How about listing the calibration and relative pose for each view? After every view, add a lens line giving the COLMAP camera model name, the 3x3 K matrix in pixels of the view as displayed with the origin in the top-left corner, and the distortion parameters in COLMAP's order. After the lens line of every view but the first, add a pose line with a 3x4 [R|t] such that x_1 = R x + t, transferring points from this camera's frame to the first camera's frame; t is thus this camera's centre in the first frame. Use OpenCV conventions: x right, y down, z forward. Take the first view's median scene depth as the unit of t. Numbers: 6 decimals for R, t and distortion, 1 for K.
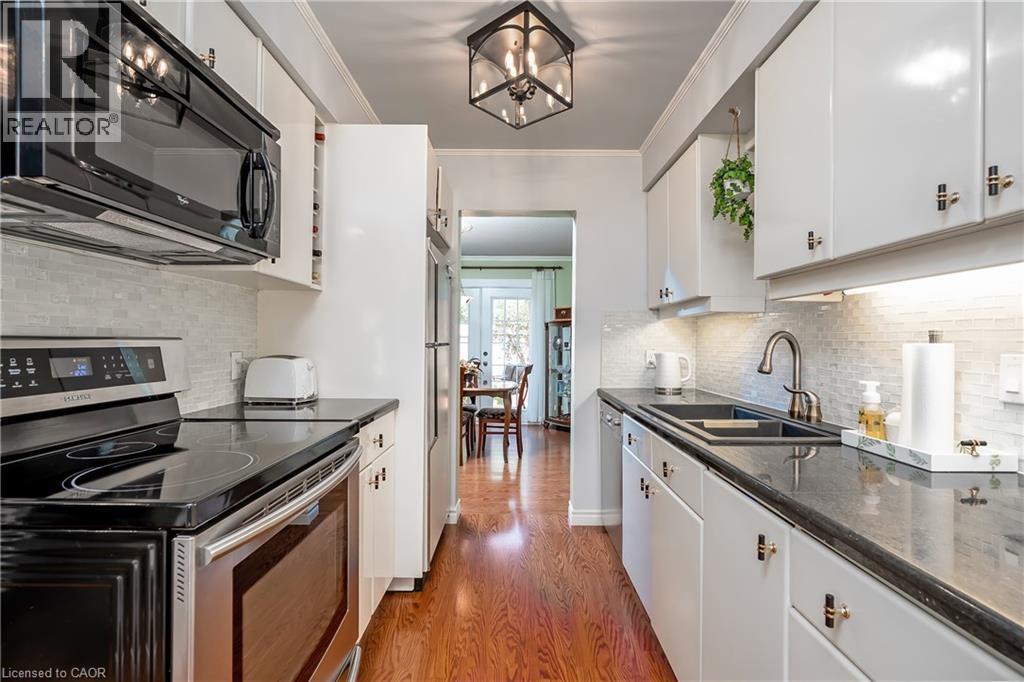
lens RADIAL K [[460.5, 0, 511.0], [0, 460.5, 340.6], [0, 0, 1]] dist [-0.009199, 0.001461]
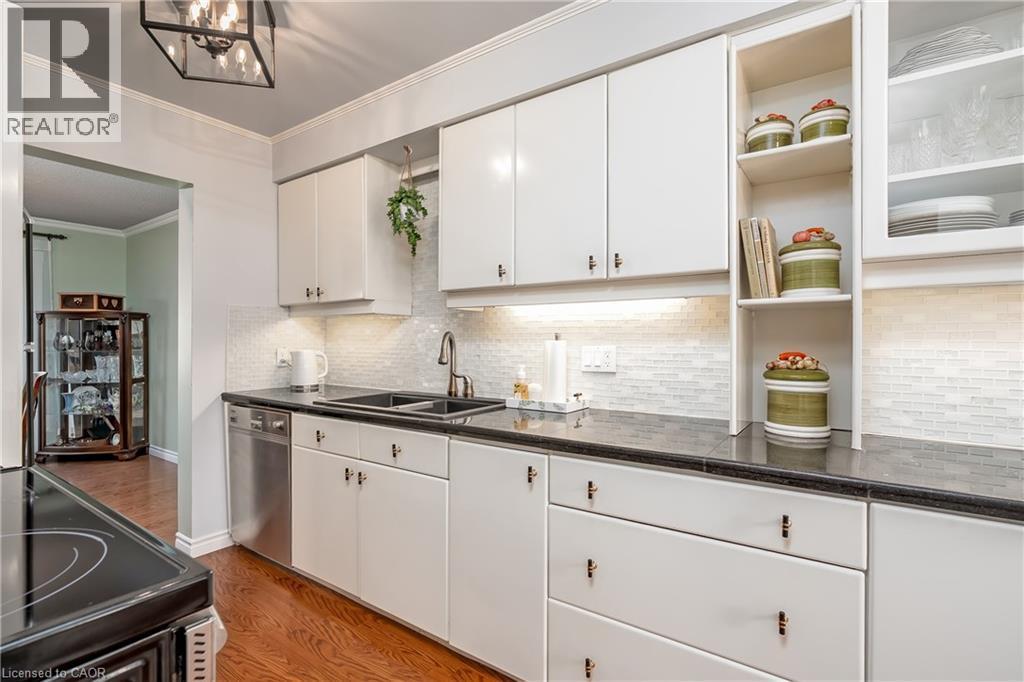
lens RADIAL K [[460.5, 0, 508.1], [0, 460.5, 341.8], [0, 0, 1]] dist [-0.009199, 0.001461]
pose [[0.591183, -0.008708, 0.806490, -0.334530], [0.001319, 0.999951, 0.009831, -0.003821], [-0.806536, -0.004748, 0.591165, 0.068588]]
